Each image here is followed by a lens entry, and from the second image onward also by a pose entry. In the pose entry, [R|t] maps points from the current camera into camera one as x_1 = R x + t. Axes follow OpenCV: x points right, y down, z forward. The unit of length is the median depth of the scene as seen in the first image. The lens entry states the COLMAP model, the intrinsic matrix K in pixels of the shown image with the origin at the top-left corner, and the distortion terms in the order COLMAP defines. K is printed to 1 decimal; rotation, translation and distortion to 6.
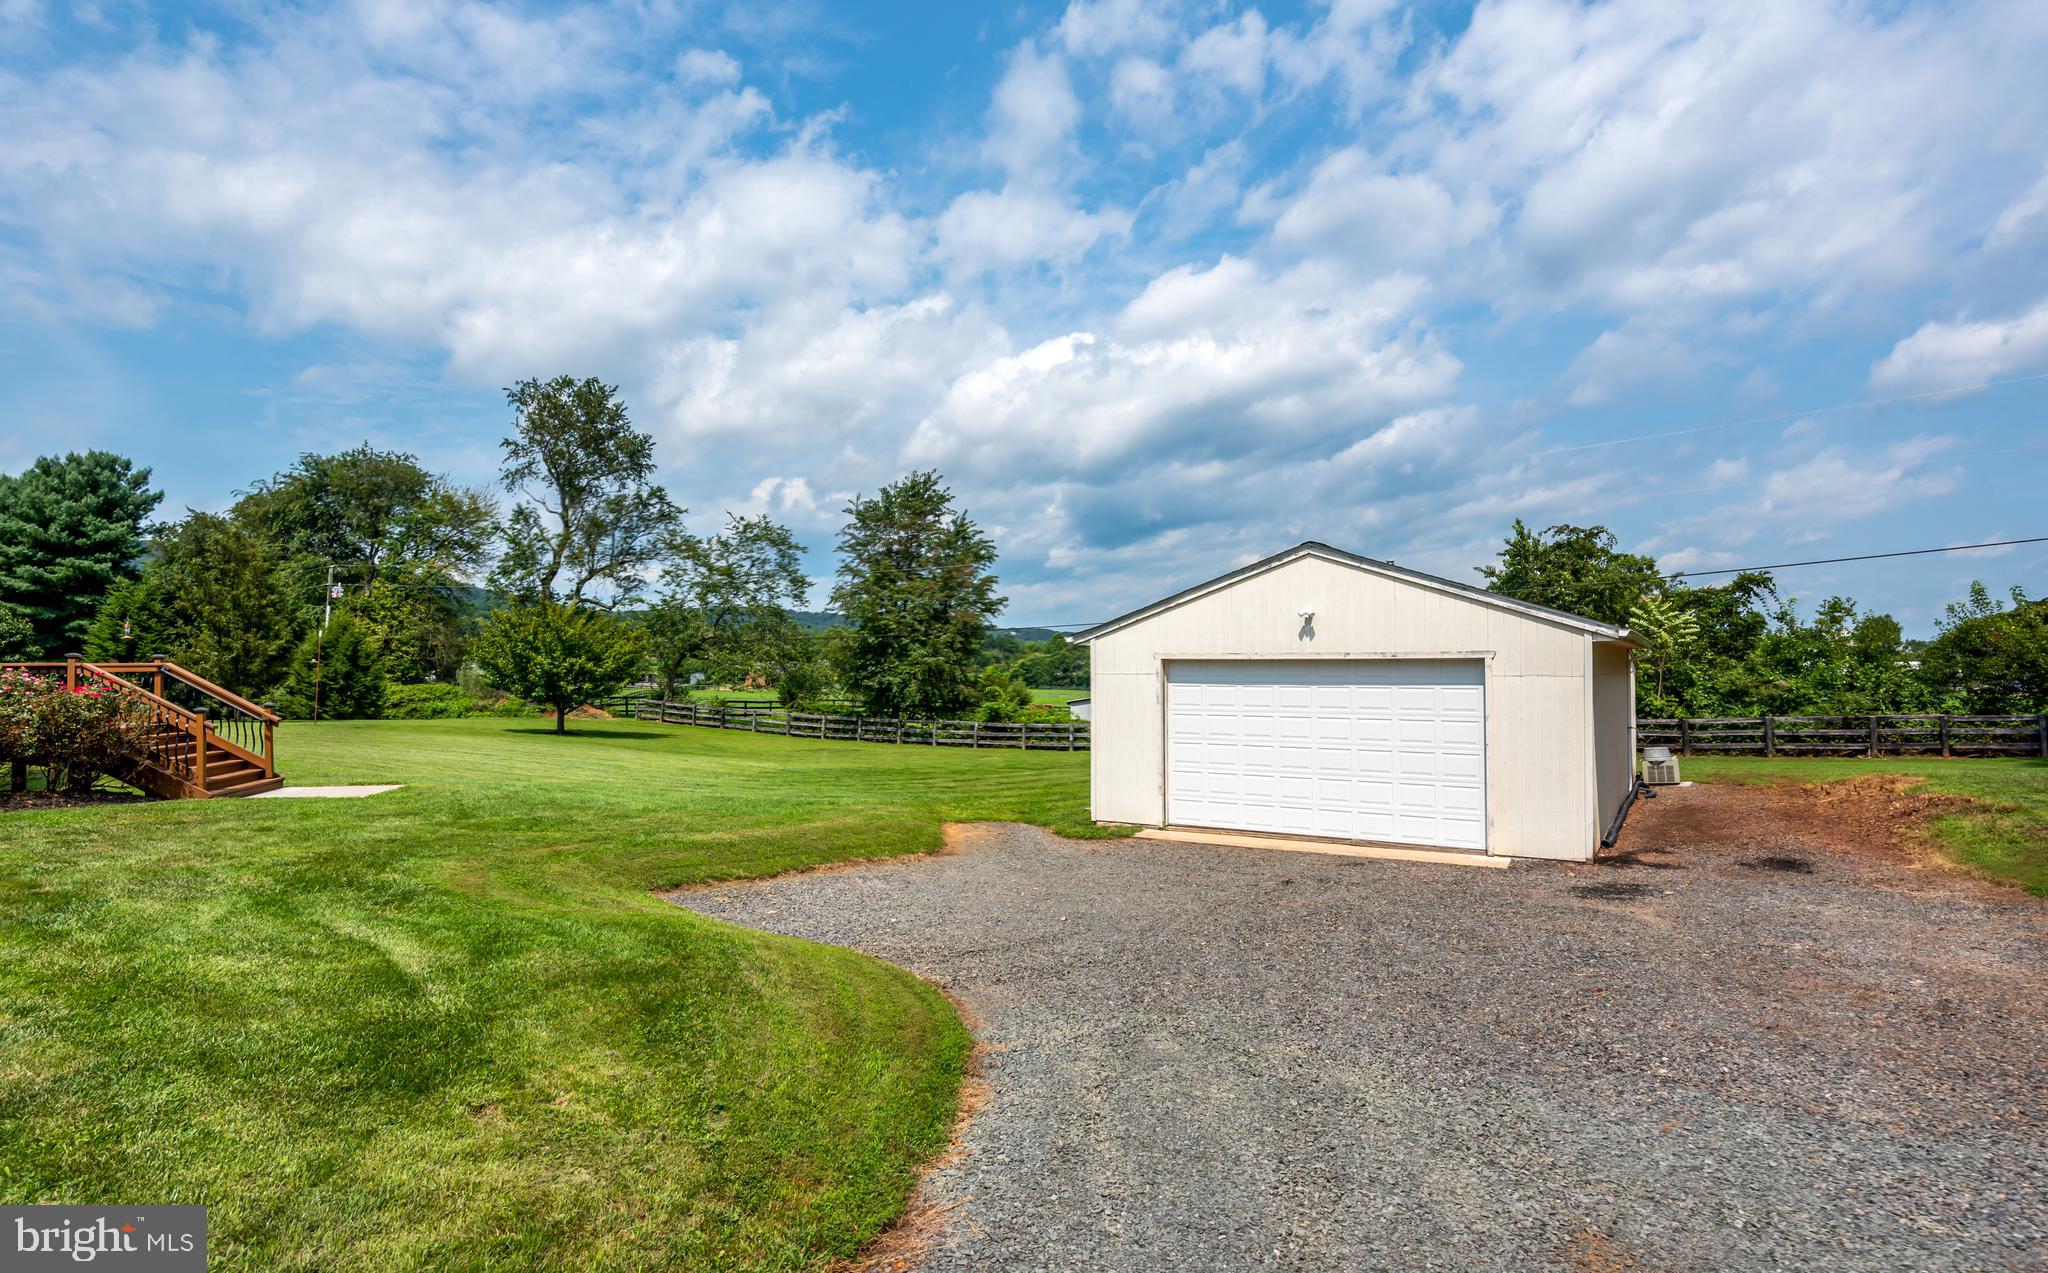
lens RADIAL K [[1091.6, 0, 1034.1], [0, 1091.6, 642.7], [0, 0, 1]] dist [-0.013746, -0.004806]
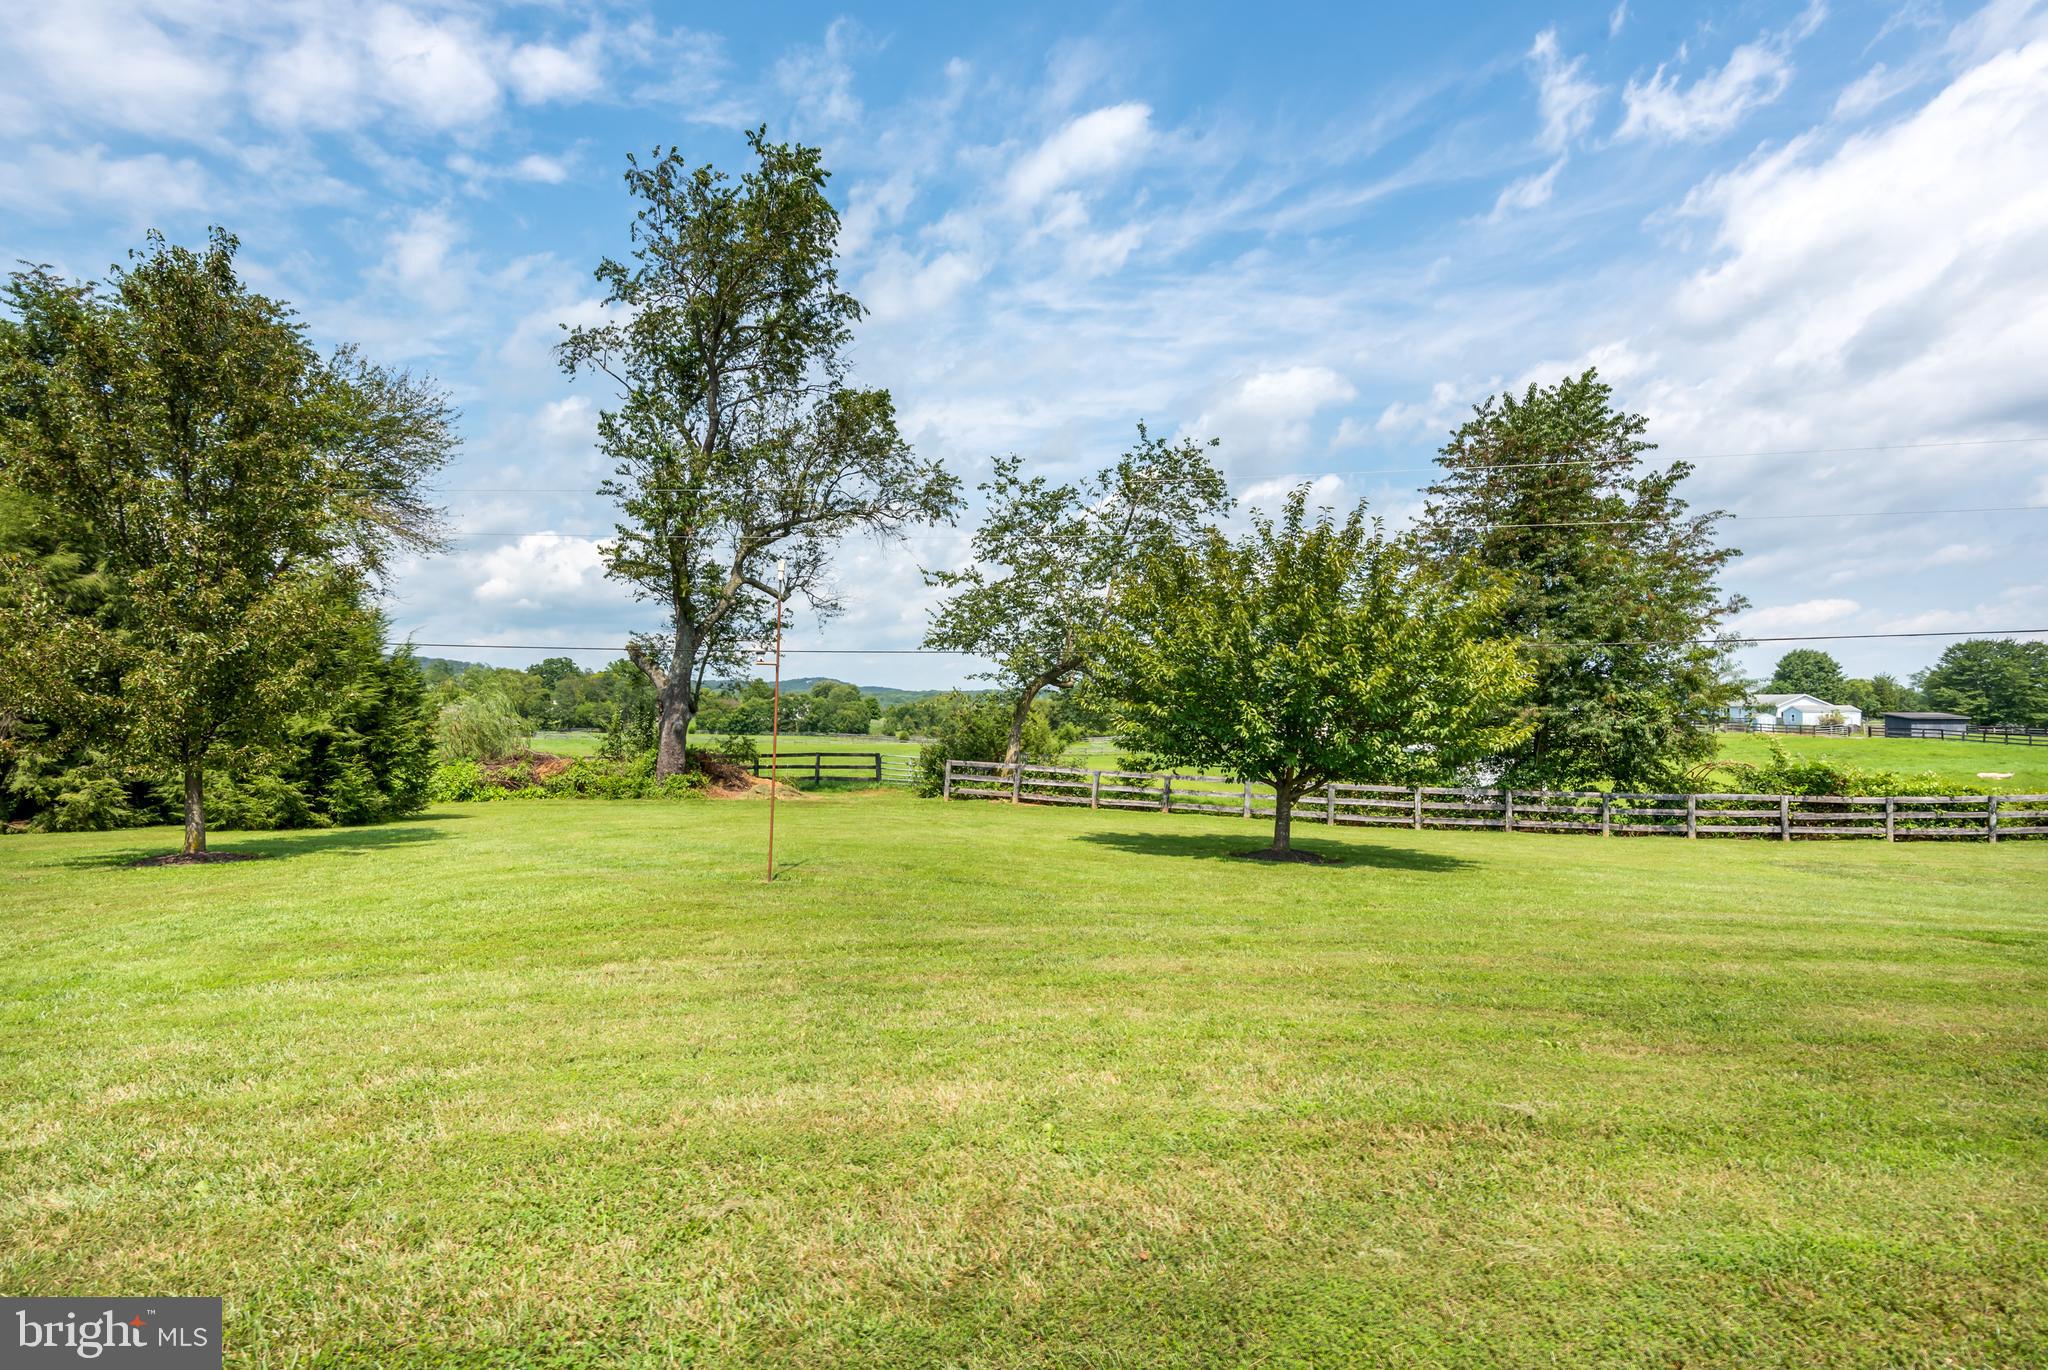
lens RADIAL K [[965.4, 0, 1015.3], [0, 965.4, 698.7], [0, 0, 1]] dist [0.002588, -0.007495]
pose [[0.927309, 0.010995, 0.374135, -0.650265], [-0.012208, 0.999925, 0.000873, 0.025373], [-0.374098, -0.005377, 0.927374, 0.689810]]
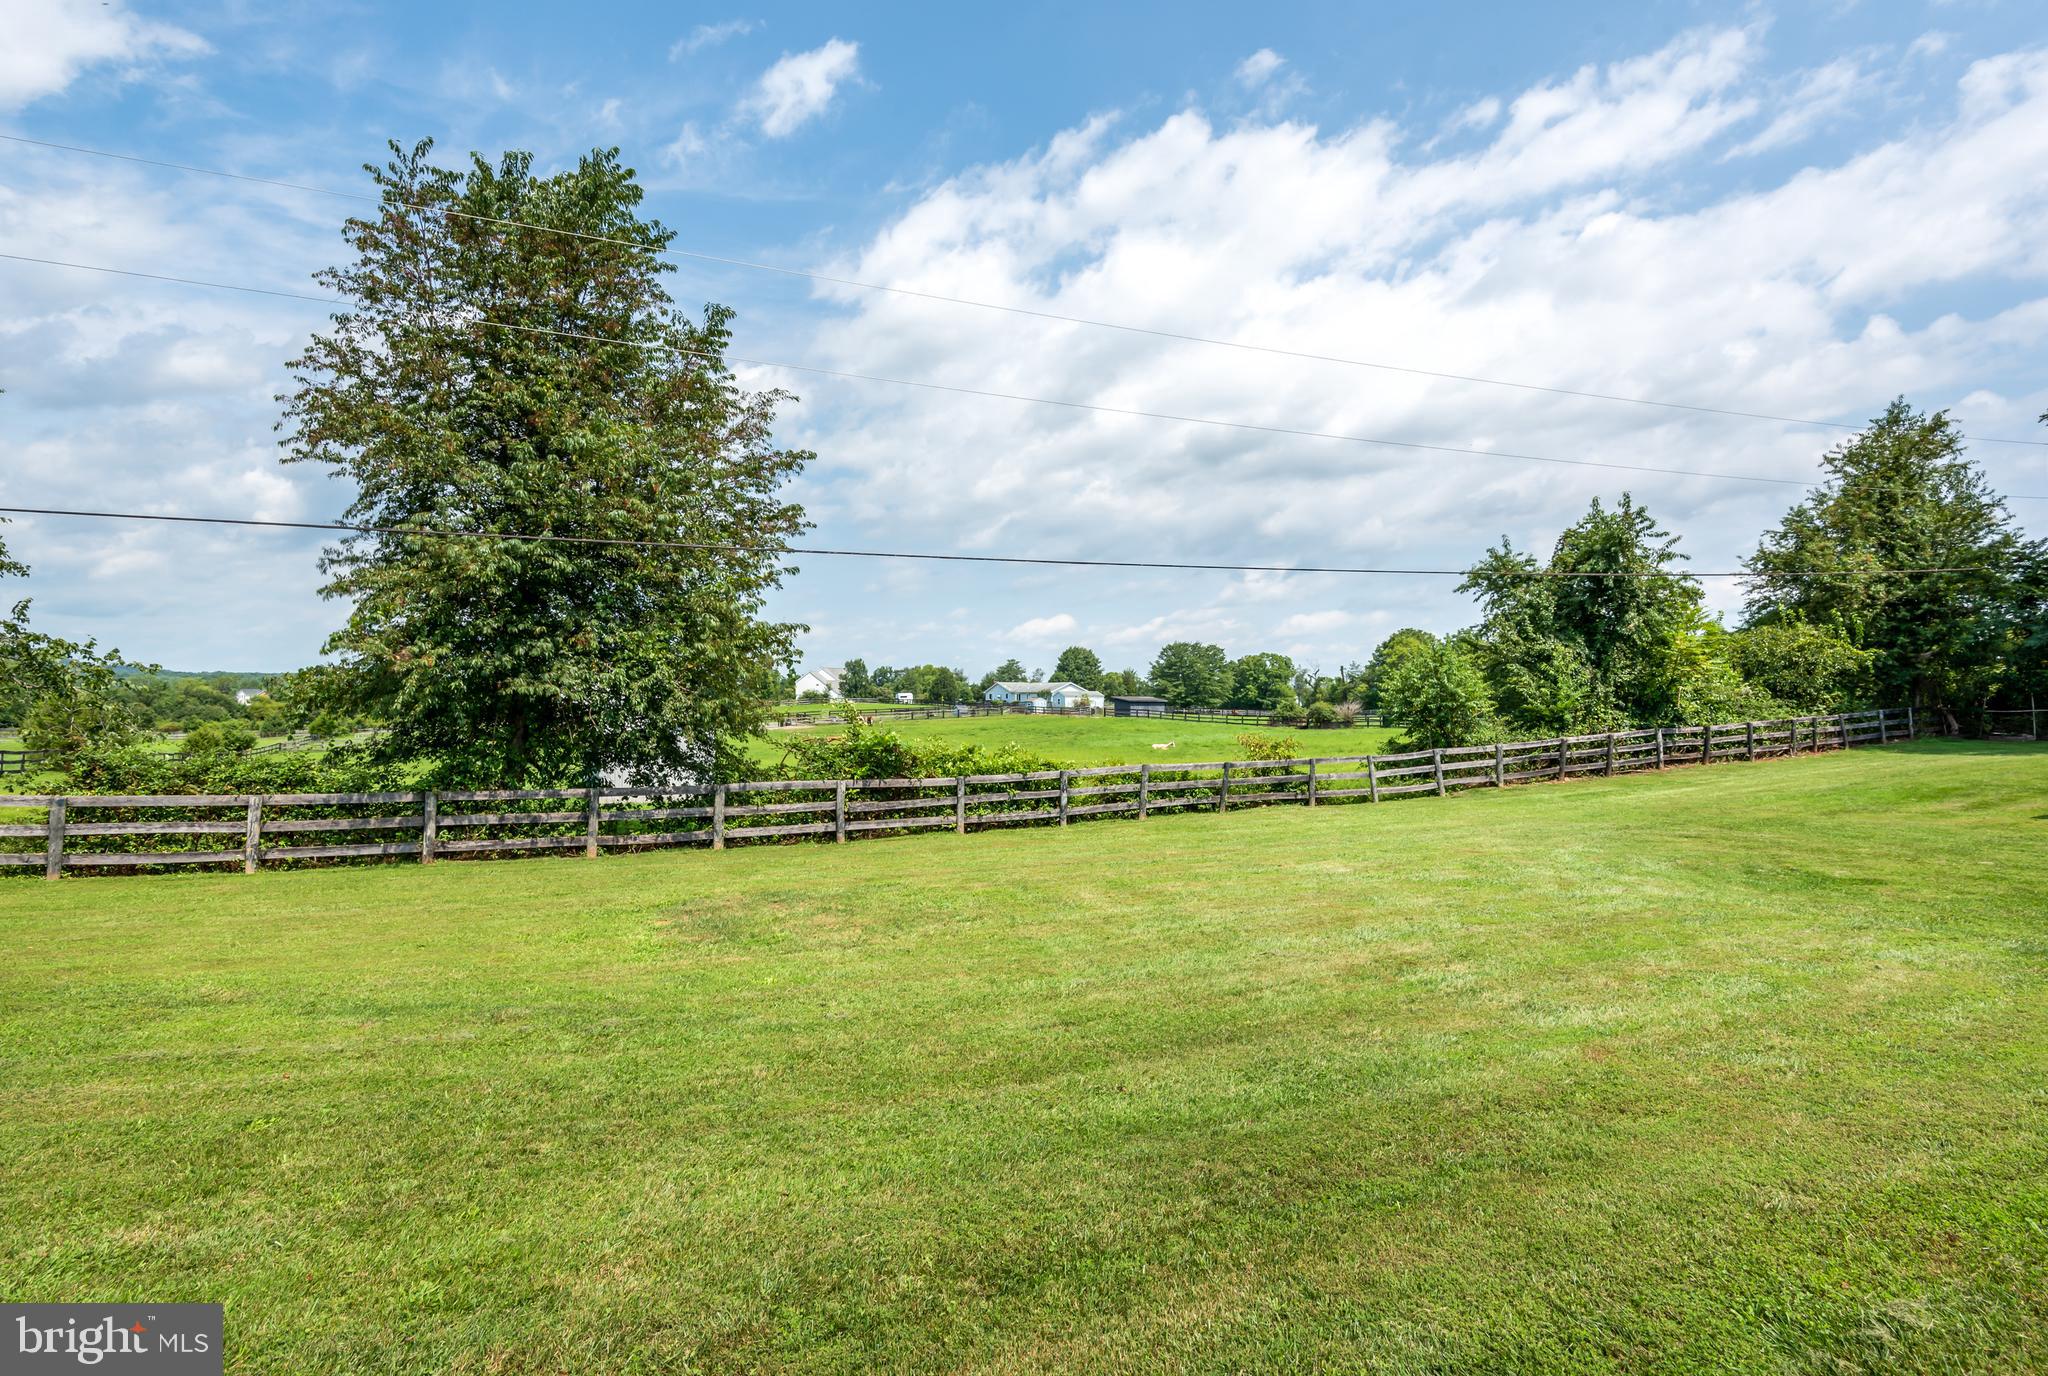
lens RADIAL K [[965.4, 0, 1016.0], [0, 965.4, 672.1], [0, 0, 1]] dist [0.002588, -0.007495]
pose [[0.552333, 0.030743, 0.833056, -0.343910], [-0.017823, 0.999527, -0.025069, 0.038849], [-0.833433, -0.001001, 0.552620, 0.749381]]
